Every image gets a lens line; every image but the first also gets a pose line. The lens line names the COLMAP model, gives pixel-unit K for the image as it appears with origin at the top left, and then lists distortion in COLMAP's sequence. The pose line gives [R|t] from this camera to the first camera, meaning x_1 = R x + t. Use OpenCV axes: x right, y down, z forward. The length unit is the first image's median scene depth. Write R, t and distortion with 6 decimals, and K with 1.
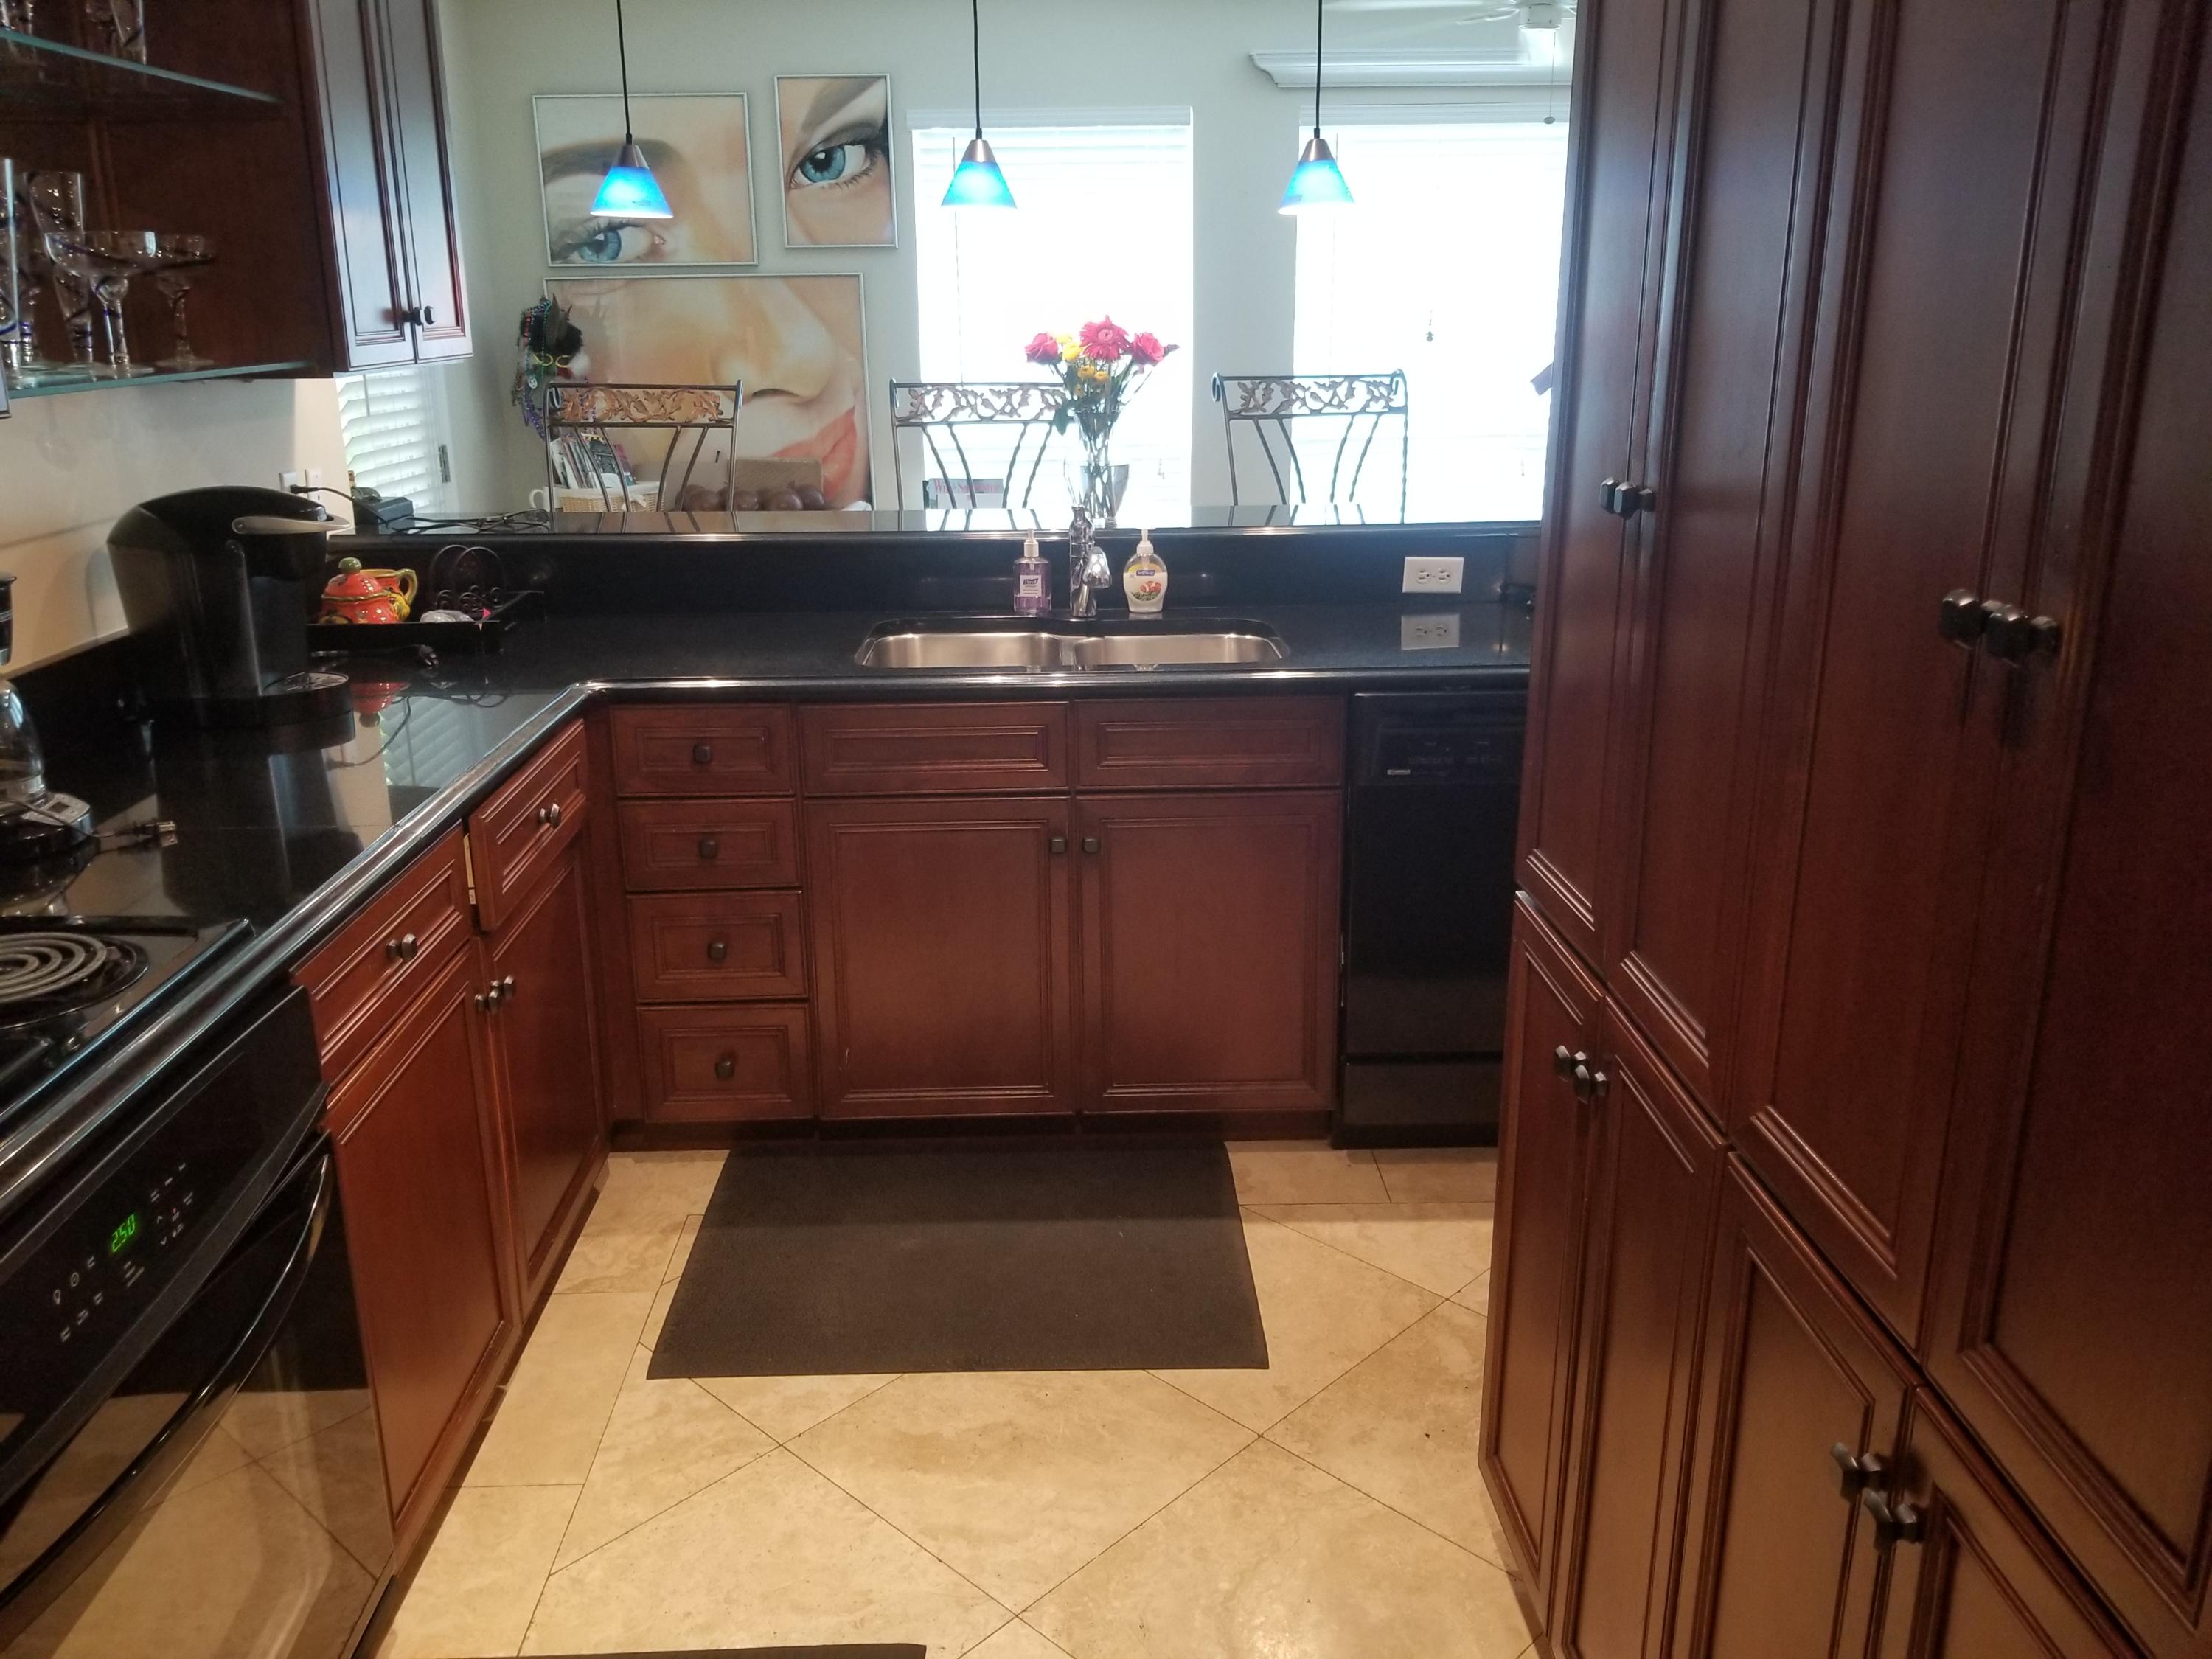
lens RADIAL K [[1724.1, 0, 1066.2], [0, 1724.1, 777.5], [0, 0, 1]] dist [0.071476, -0.118676]
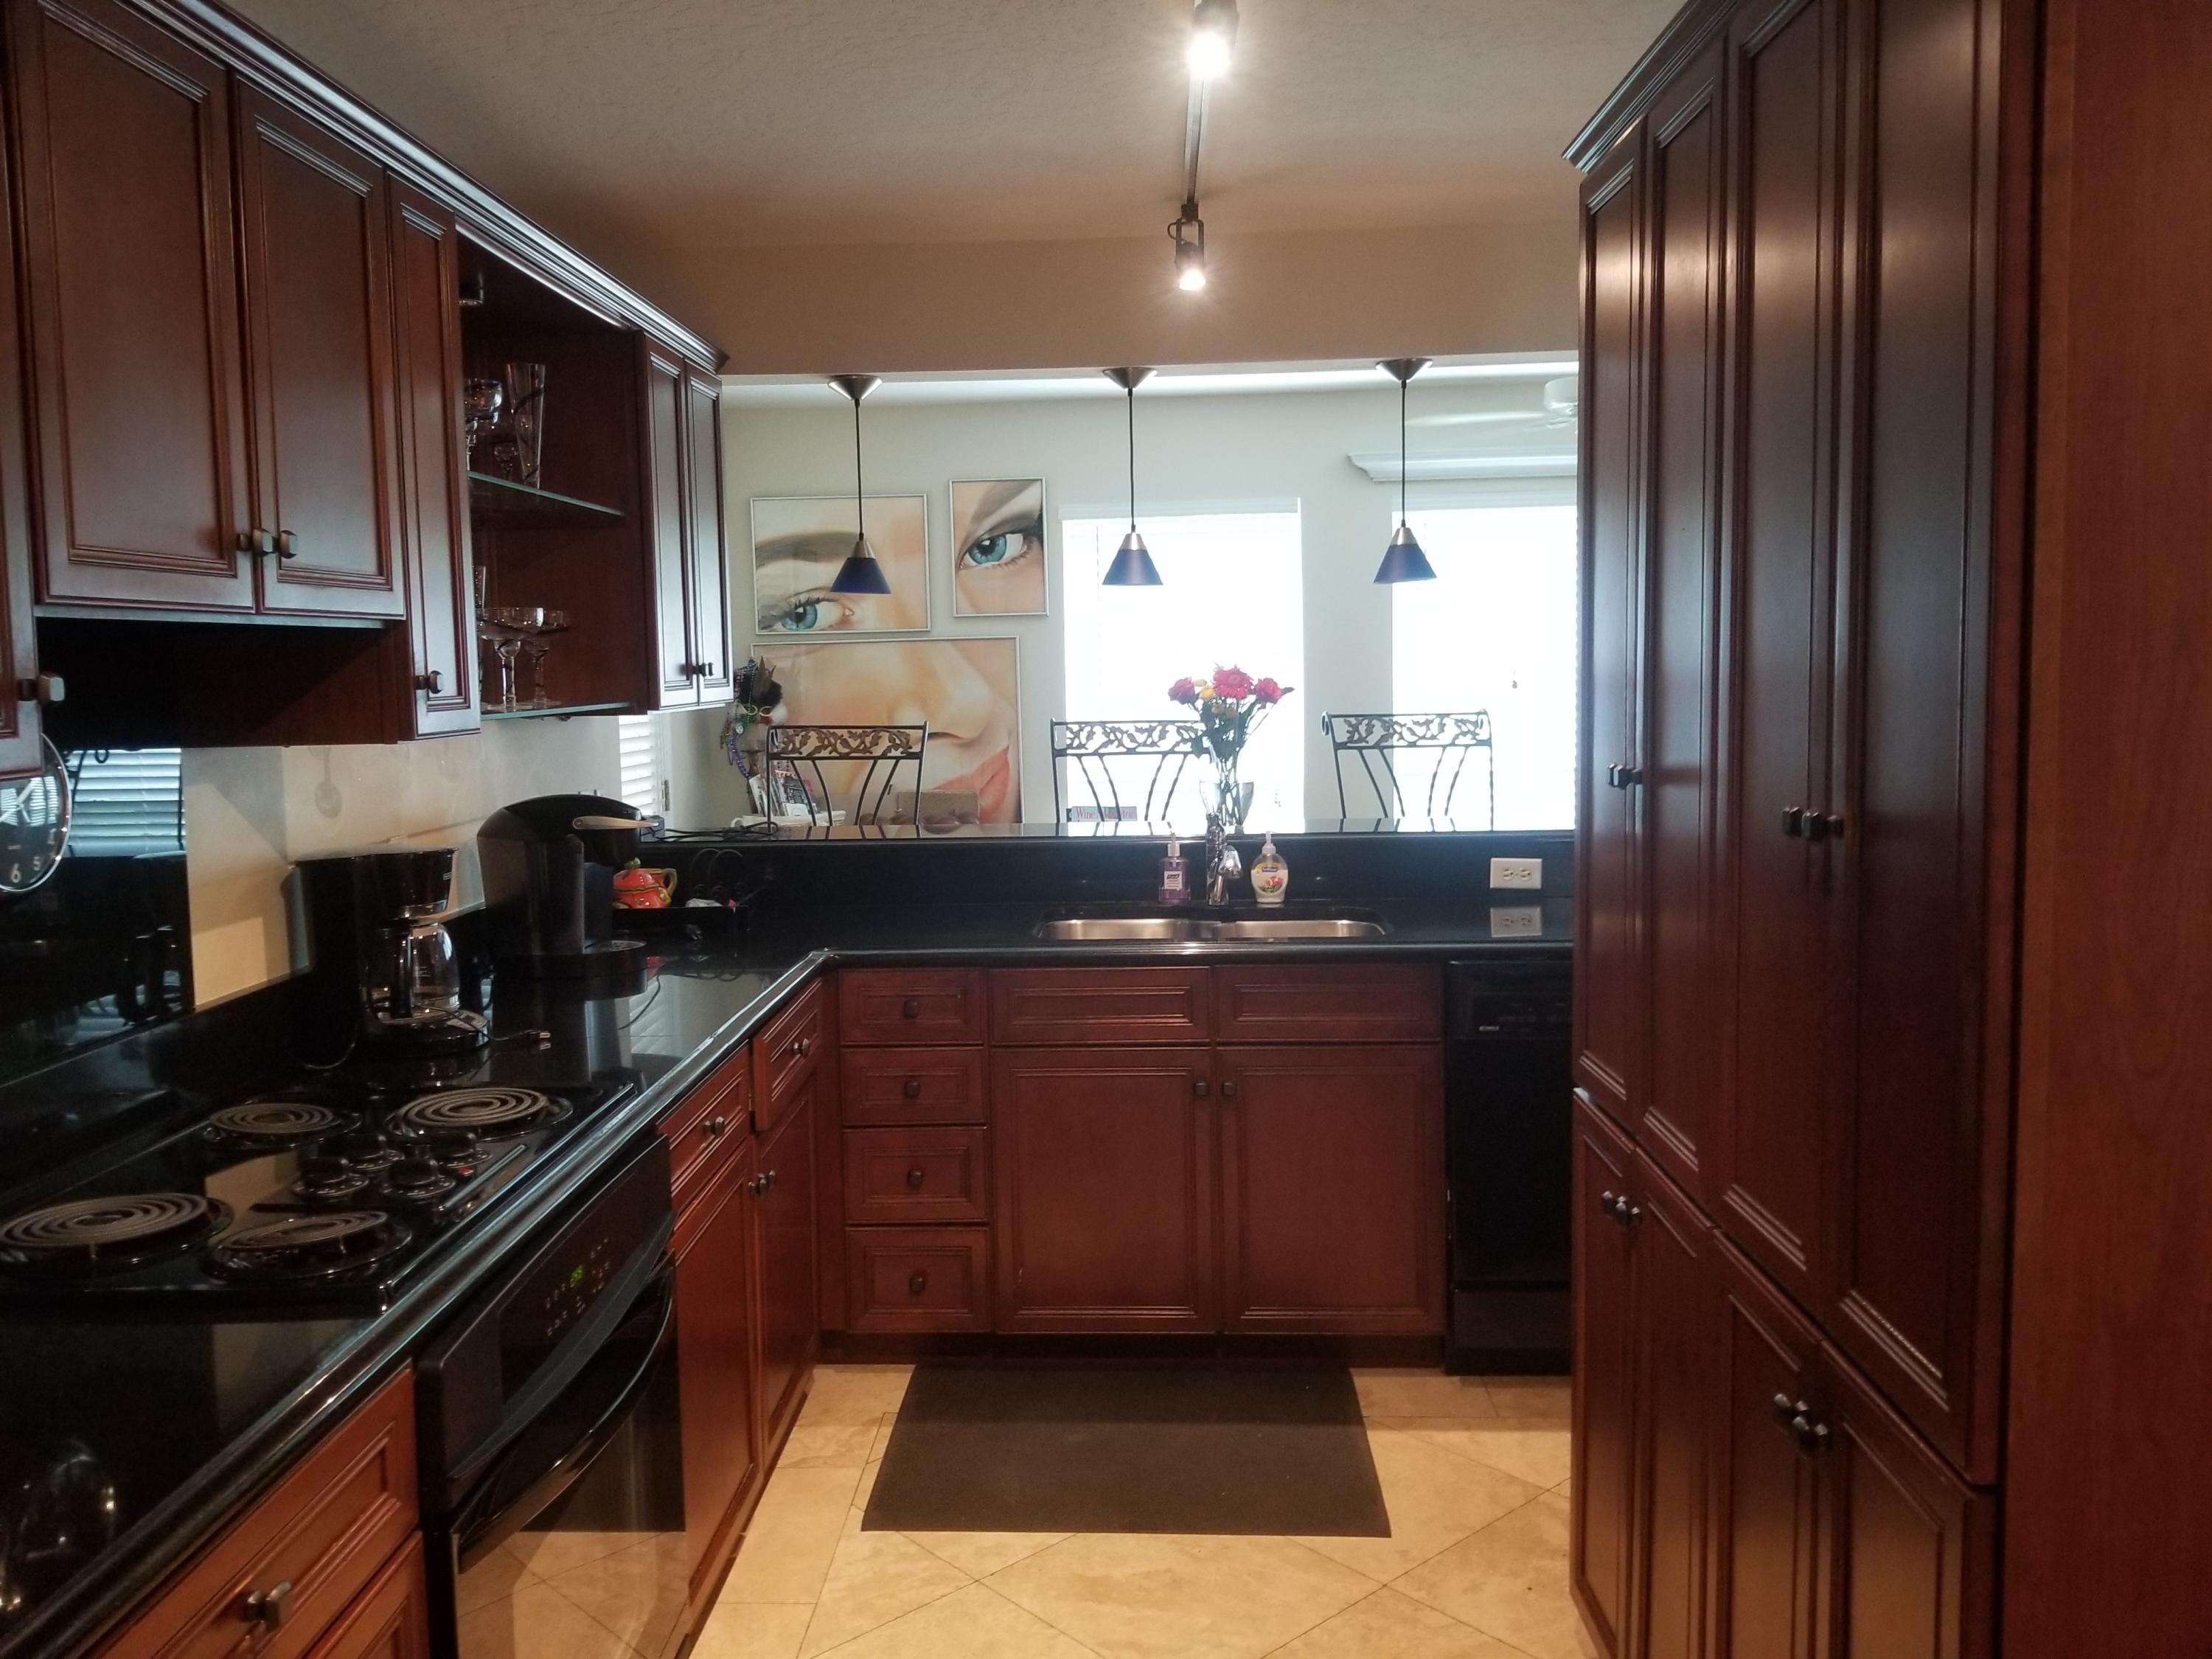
lens RADIAL K [[1701.6, 0, 1039.3], [0, 1701.6, 784.9], [0, 0, 1]] dist [0.100719, -0.229659]
pose [[0.996758, -0.003187, -0.080396, -0.019686], [-0.012635, 0.980619, -0.195516, 0.061787], [0.079461, 0.195898, 0.977400, -0.197964]]
